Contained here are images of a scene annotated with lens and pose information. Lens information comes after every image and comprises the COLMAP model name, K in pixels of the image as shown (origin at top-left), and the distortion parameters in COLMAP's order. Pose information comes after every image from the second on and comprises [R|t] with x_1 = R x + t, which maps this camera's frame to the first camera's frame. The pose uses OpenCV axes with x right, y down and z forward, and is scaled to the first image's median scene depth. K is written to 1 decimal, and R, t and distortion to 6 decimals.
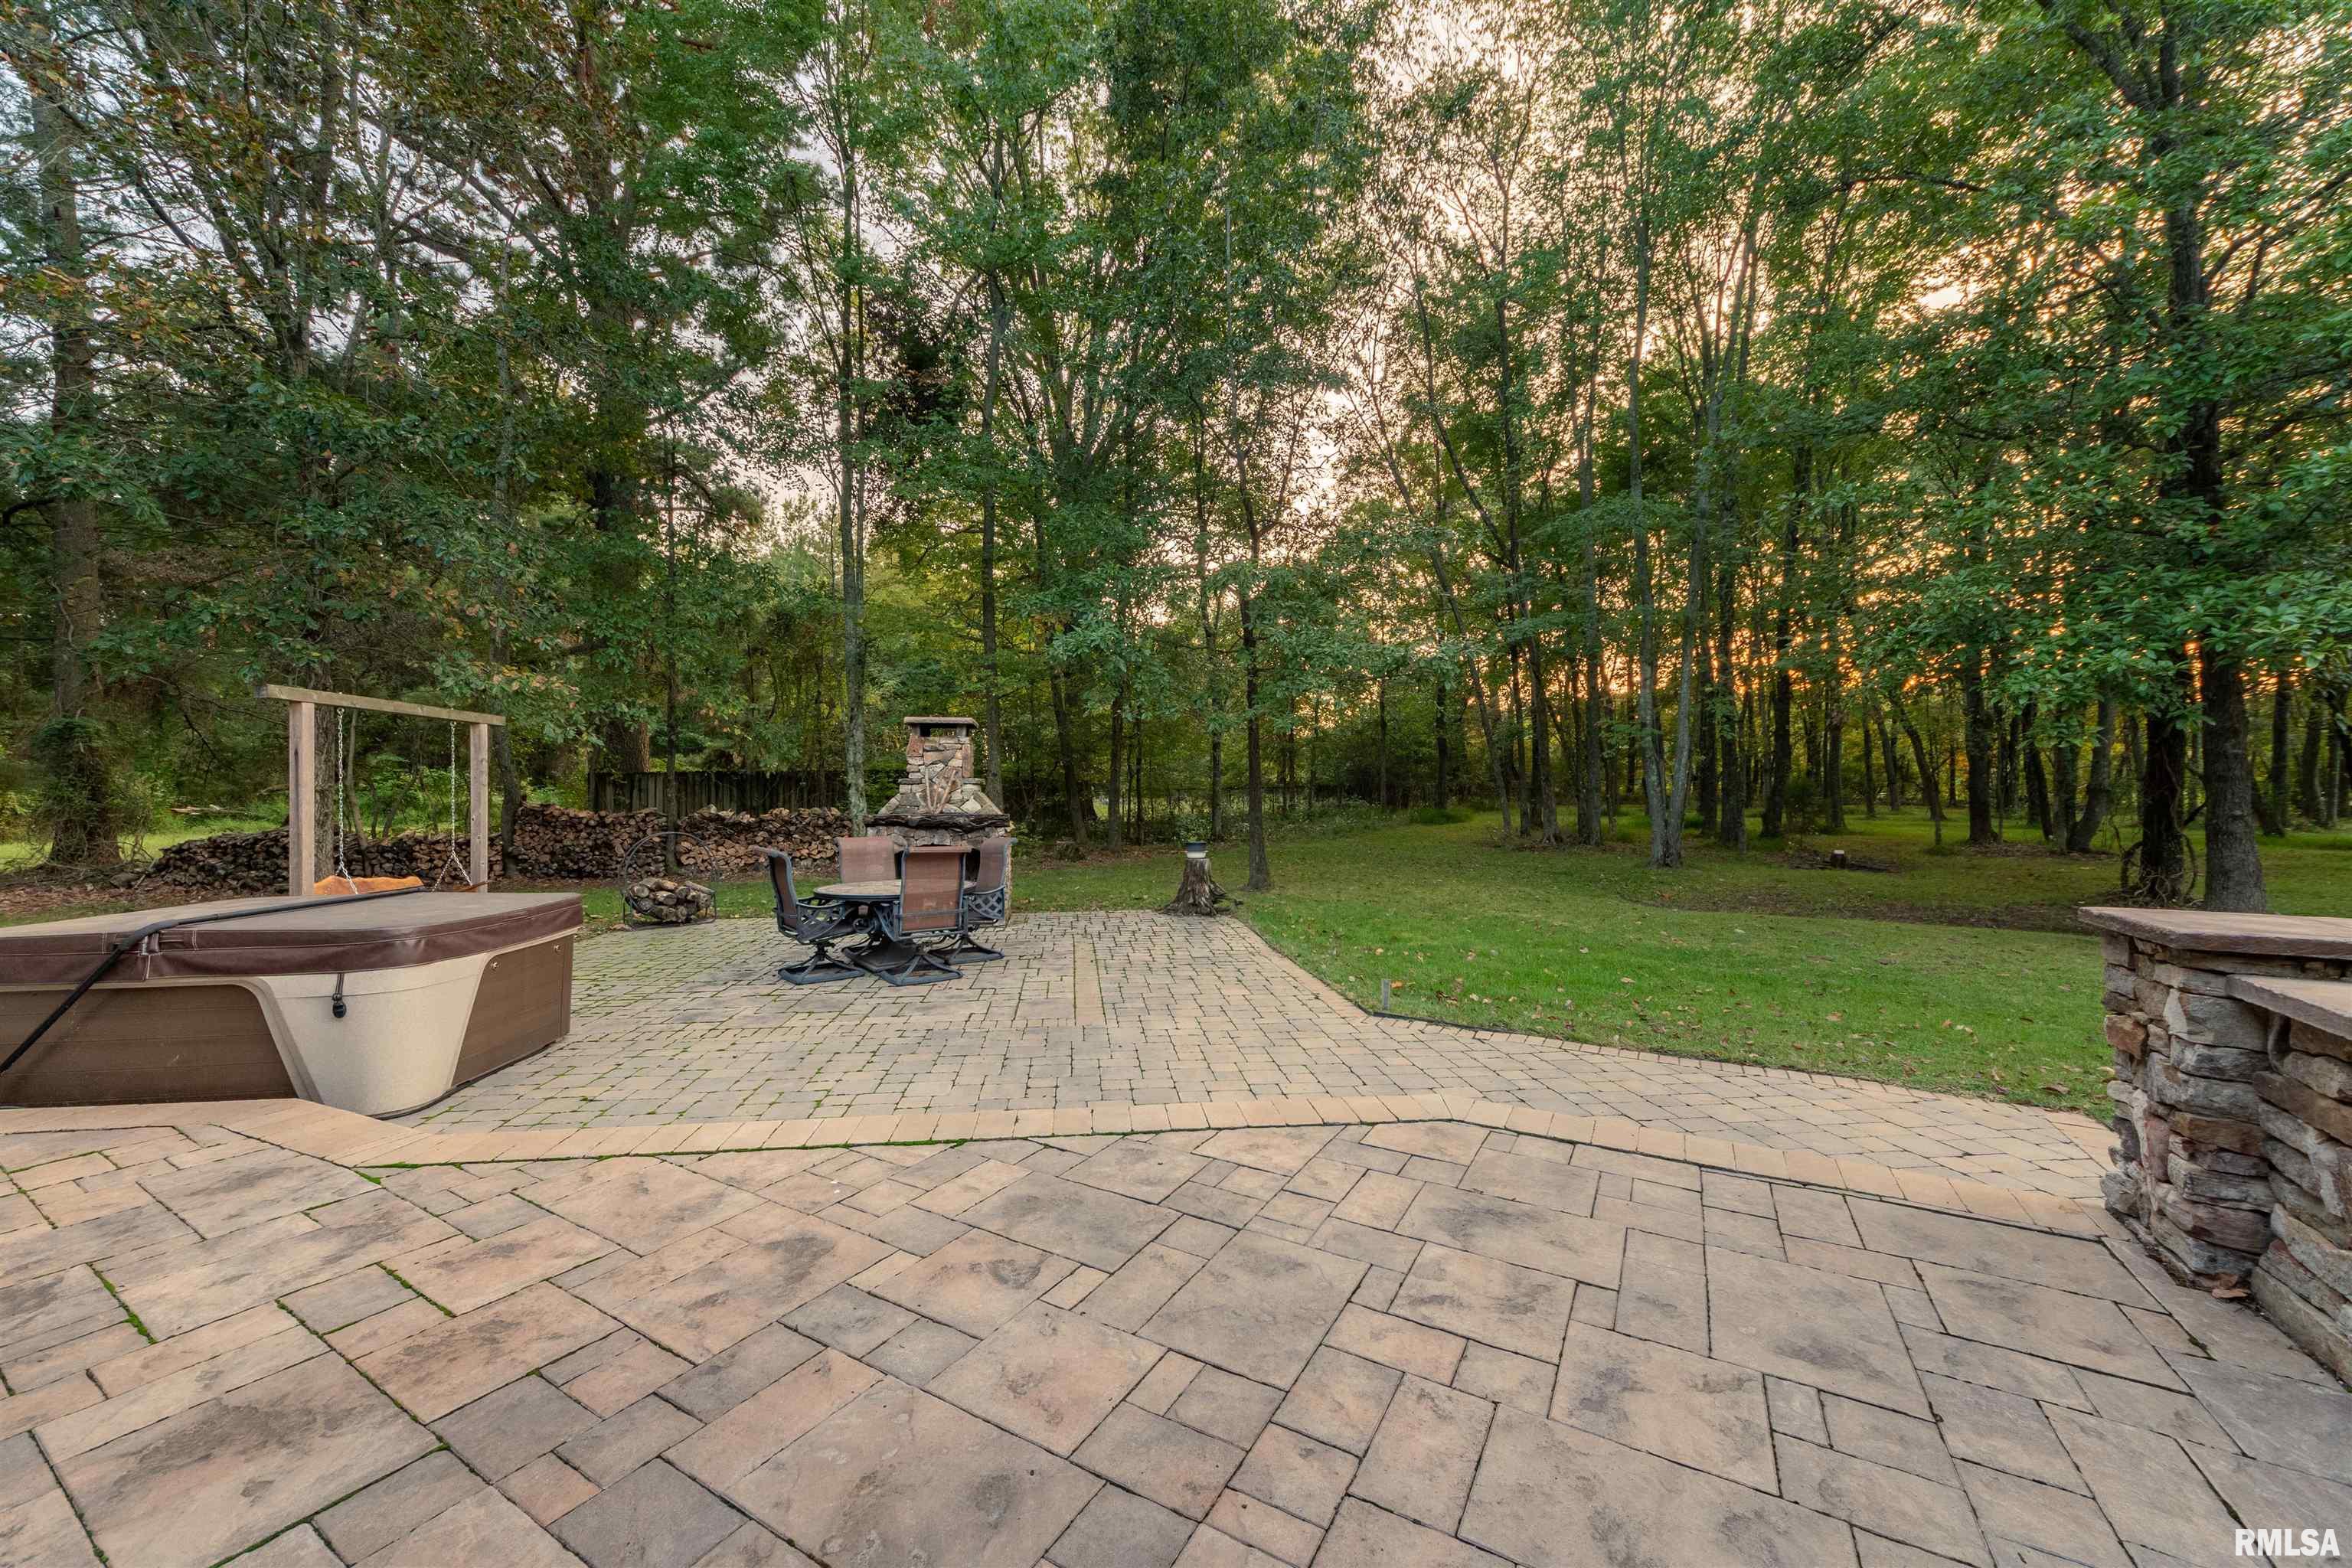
lens RADIAL K [[854.8, 0, 1186.8], [0, 854.8, 793.2], [0, 0, 1]] dist [0.001262, 0.000039]
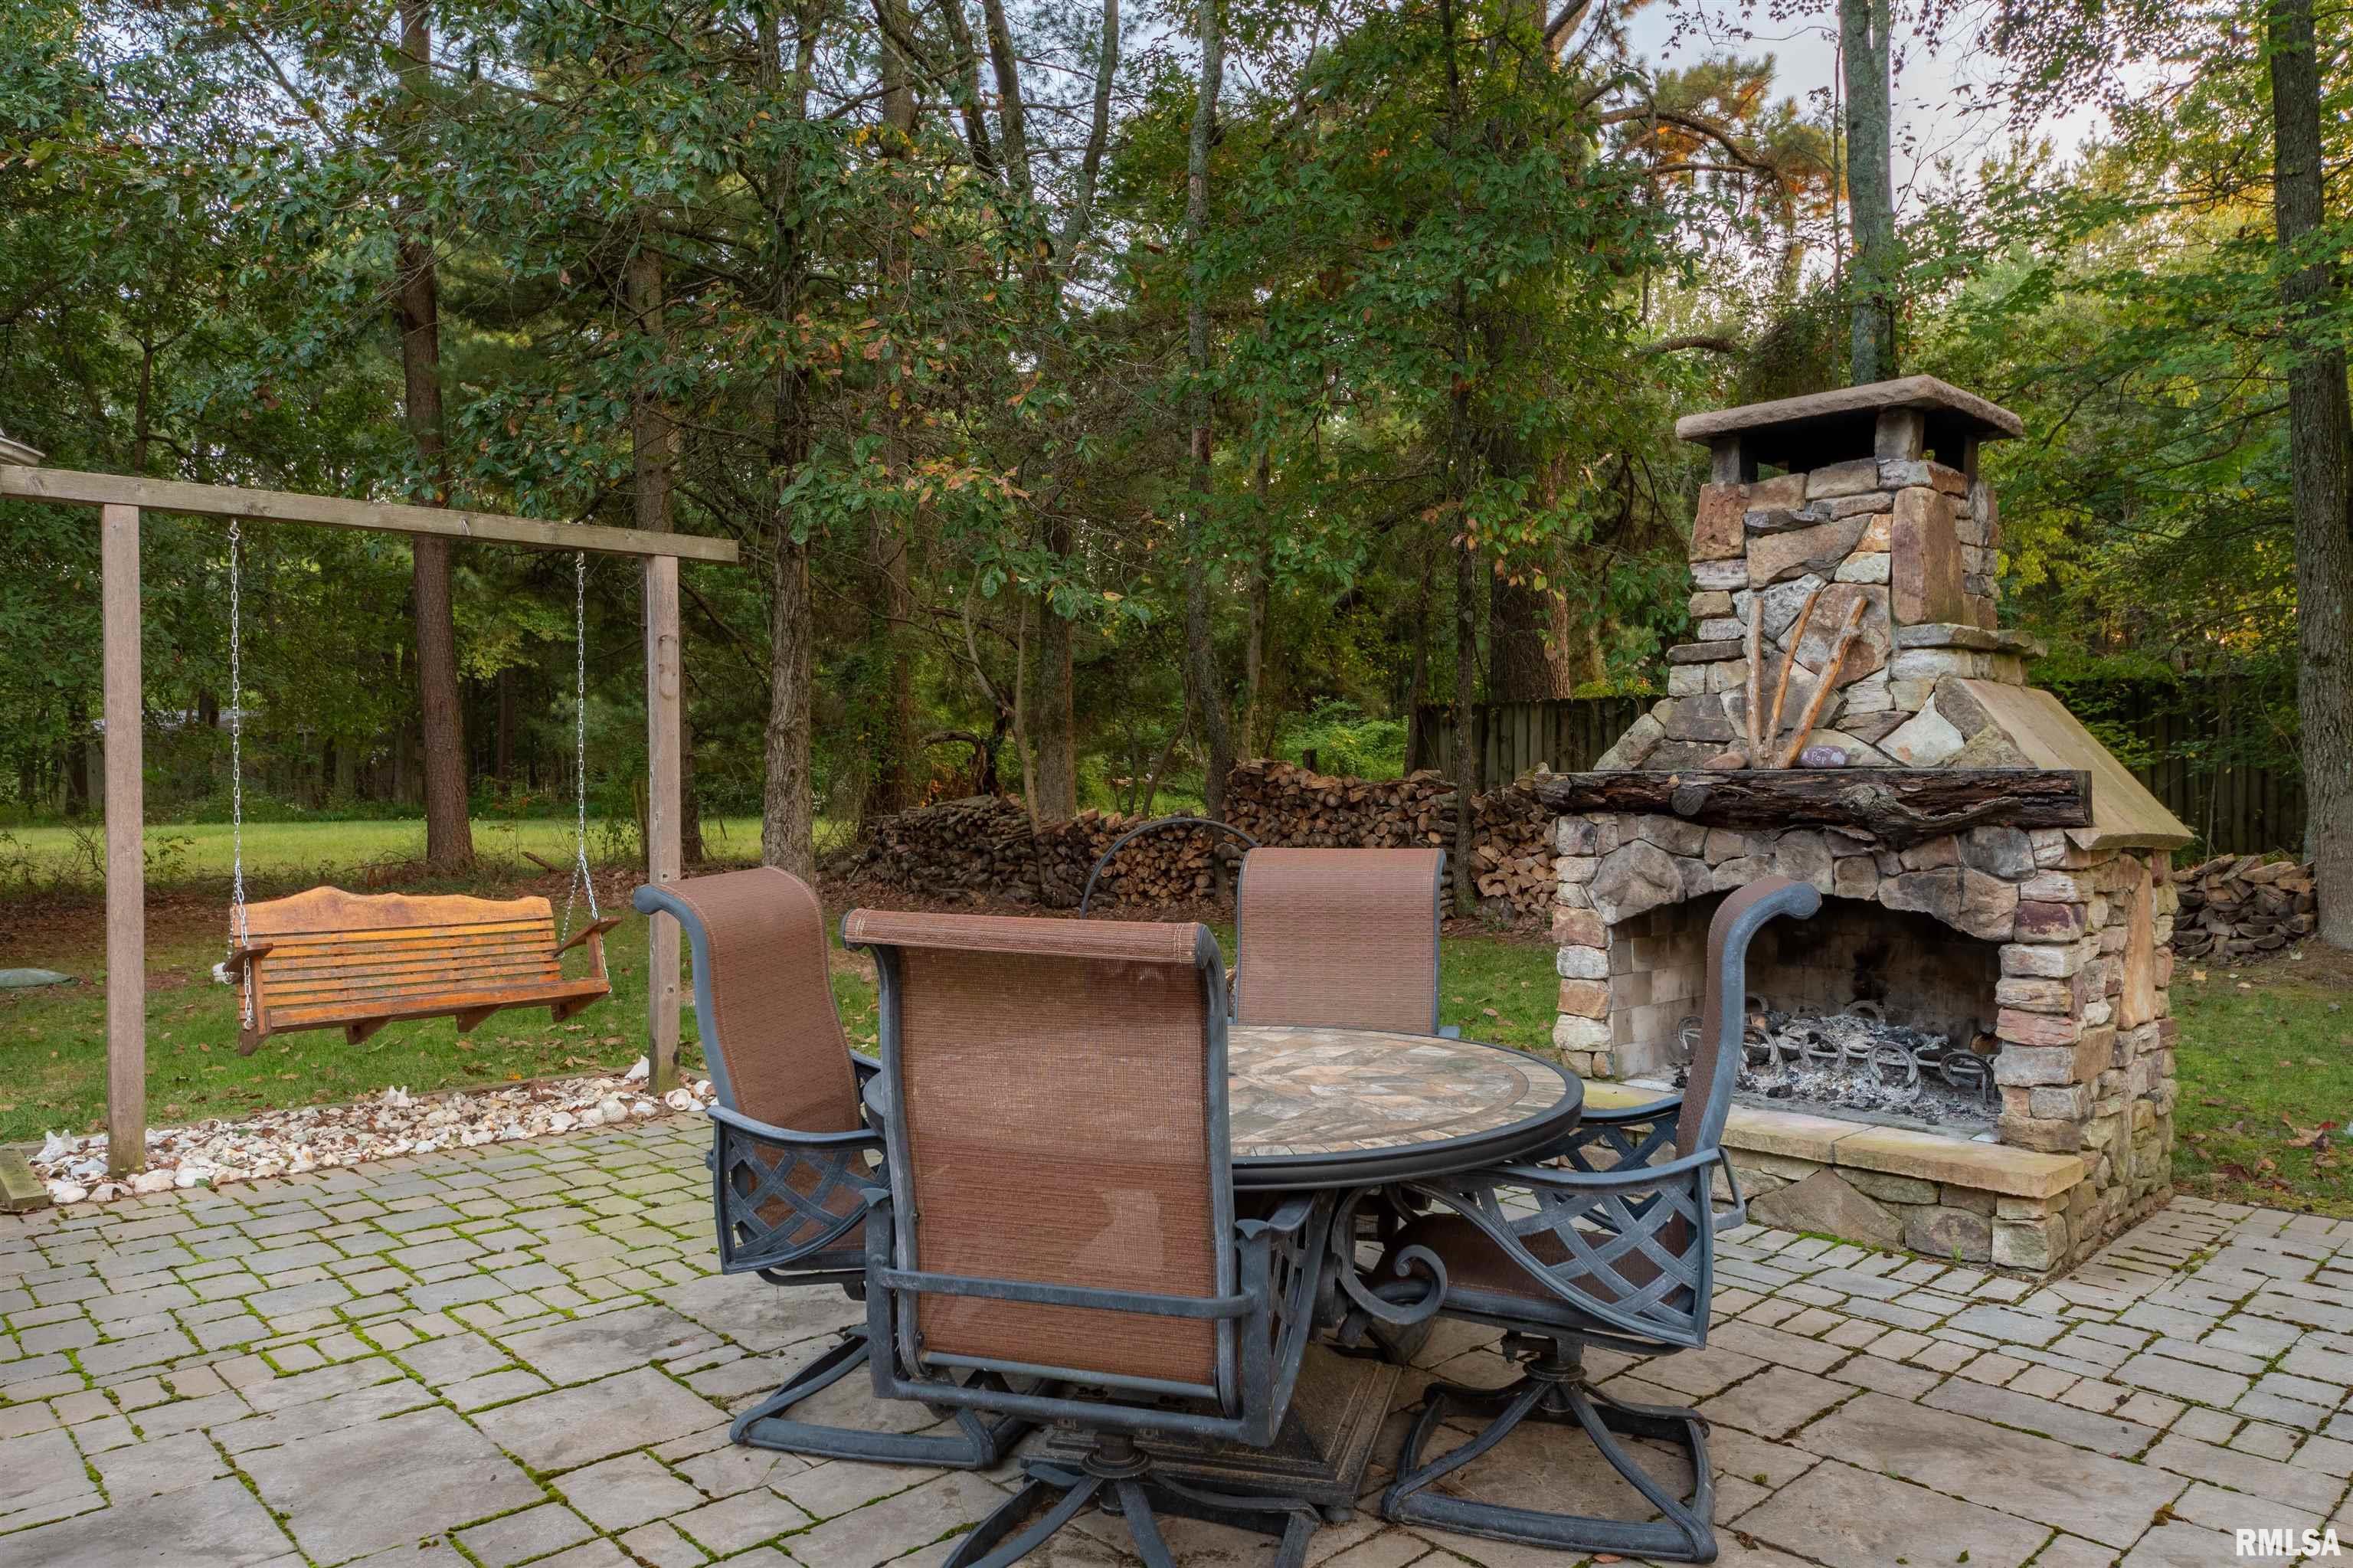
lens RADIAL K [[1599.3, 0, 1152.7], [0, 1599.3, 782.7], [0, 0, 1]] dist [0.002092, -0.002472]
pose [[0.584696, 0.003220, -0.811246, -0.020273], [0.007110, 0.999933, 0.009093, 0.037379], [0.811221, -0.011085, 0.584635, 0.946443]]
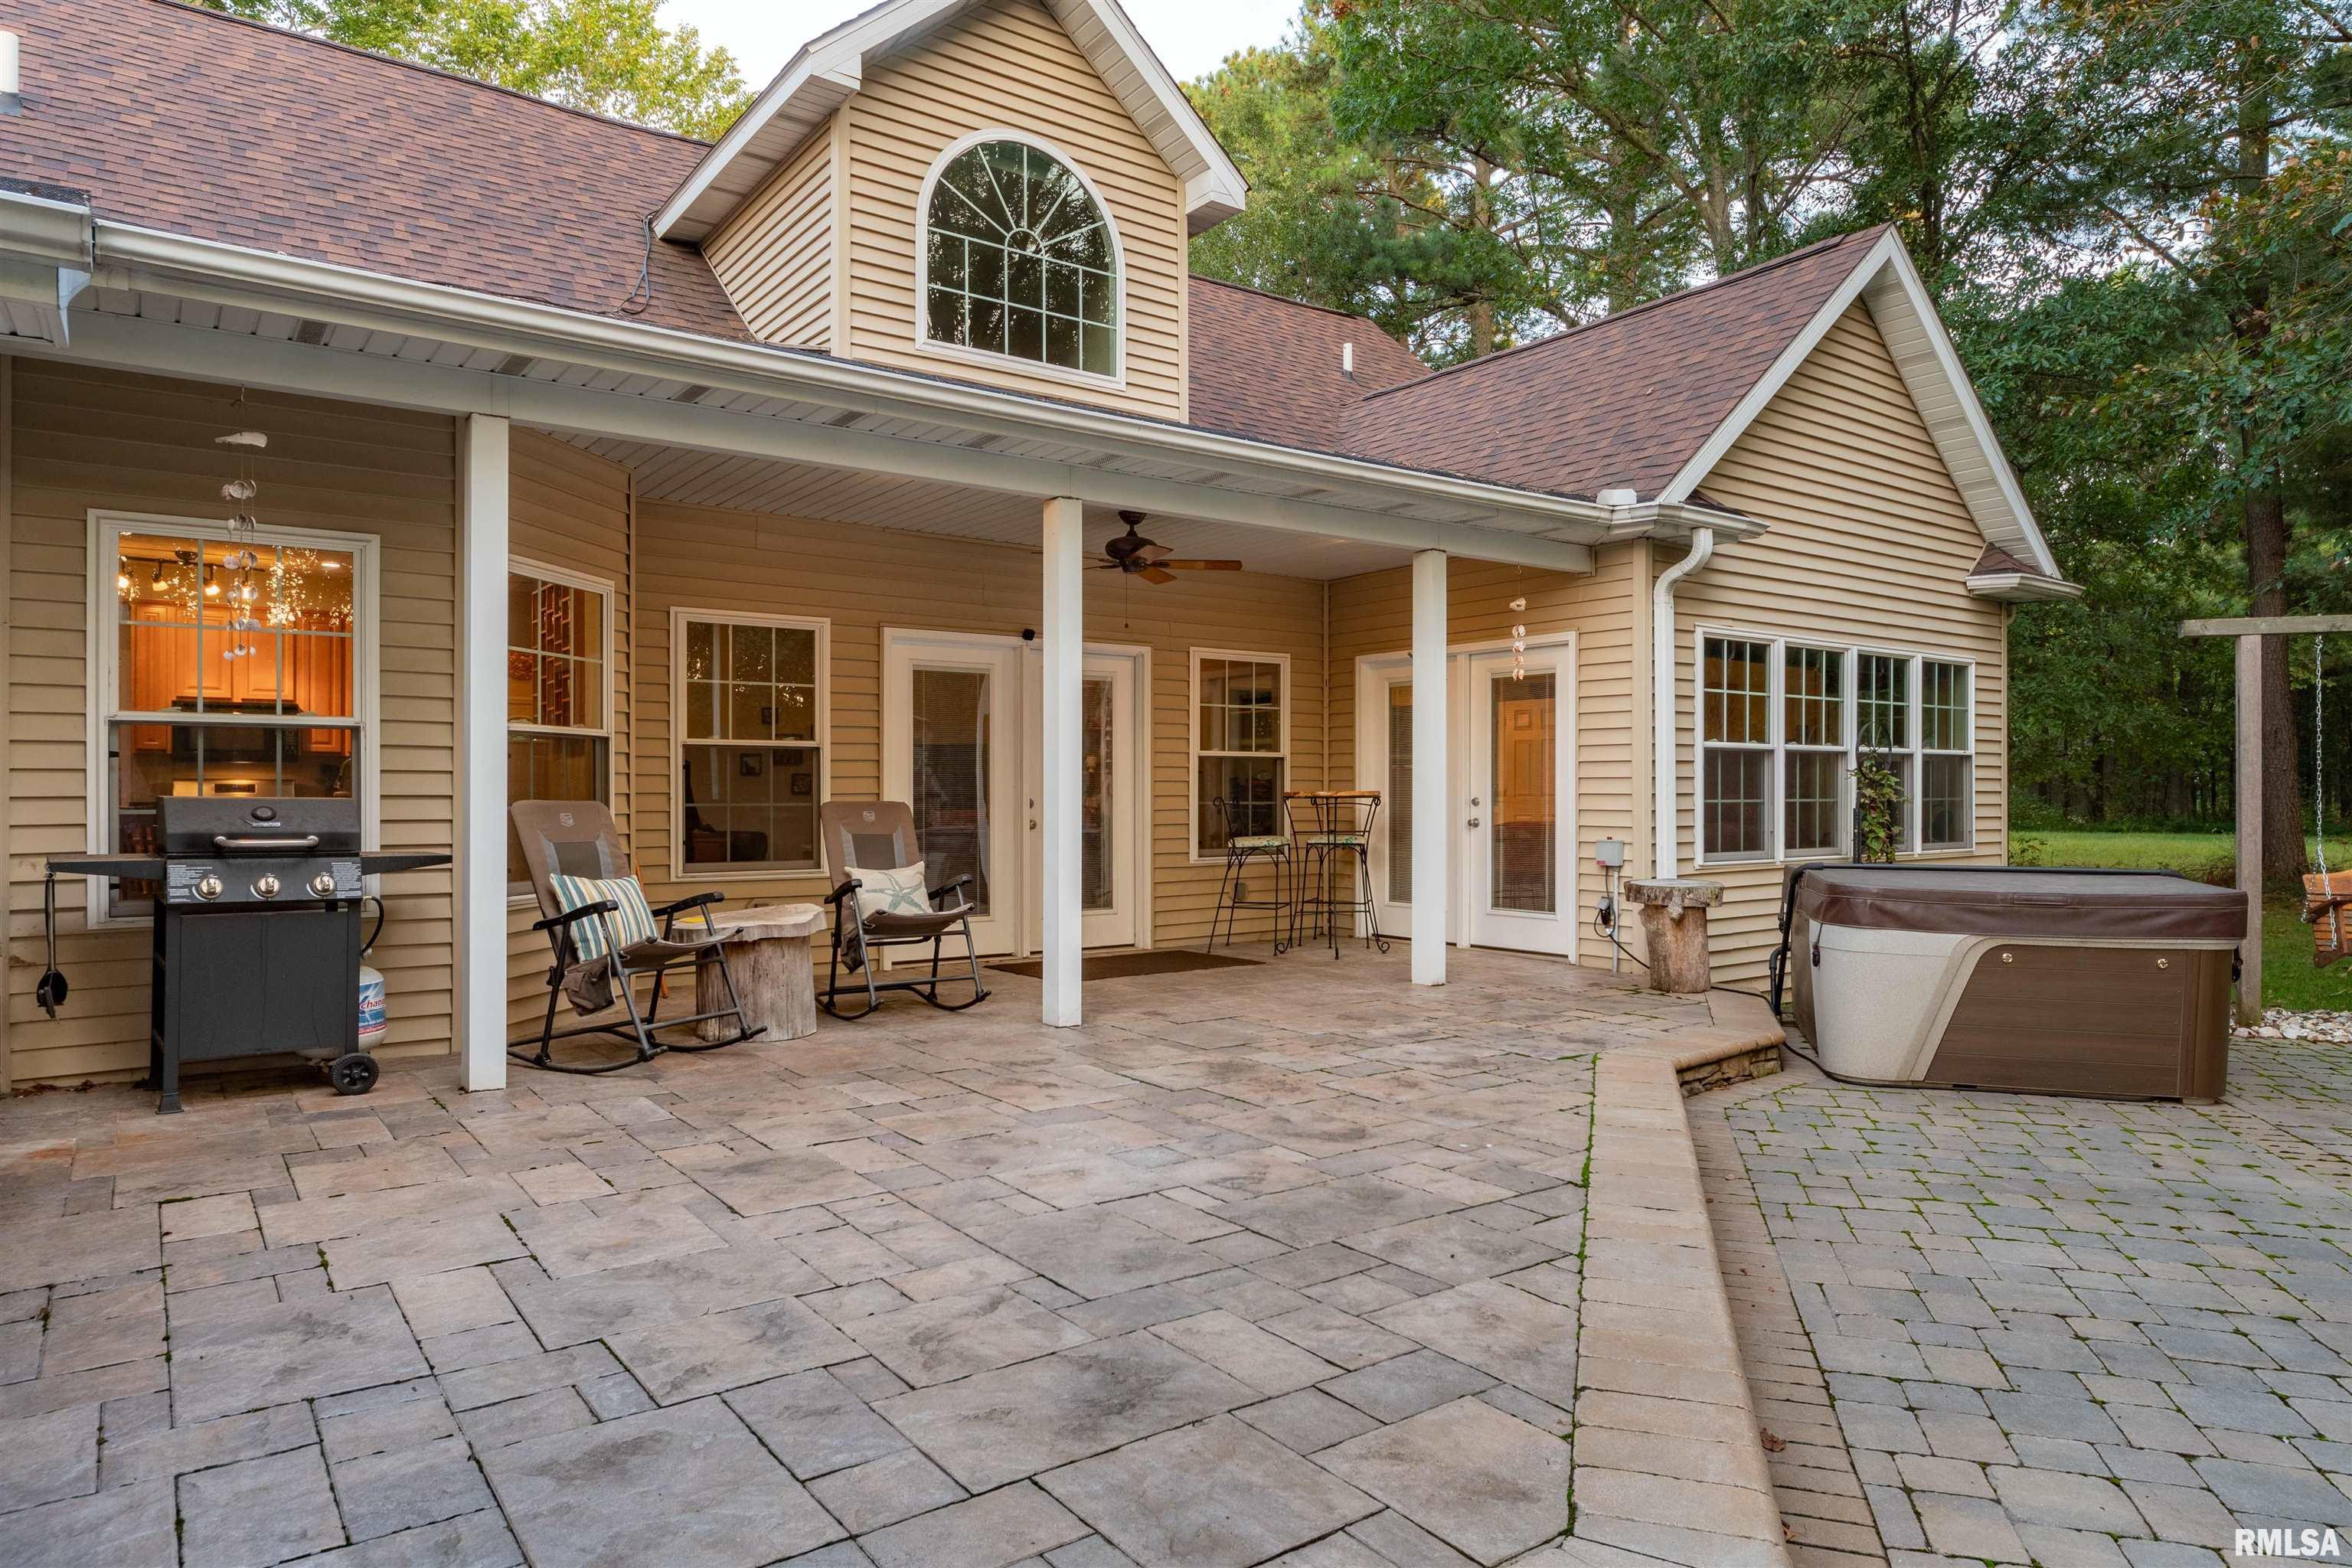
lens RADIAL K [[1411.2, 0, 1185.9], [0, 1411.2, 785.0], [0, 0, 1]] dist [-0.000313, -0.000697]
pose [[-0.394587, -0.004237, -0.918849, 0.529562], [0.002691, 0.999980, -0.005766, 0.035316], [0.918855, -0.004748, -0.394568, 0.618181]]
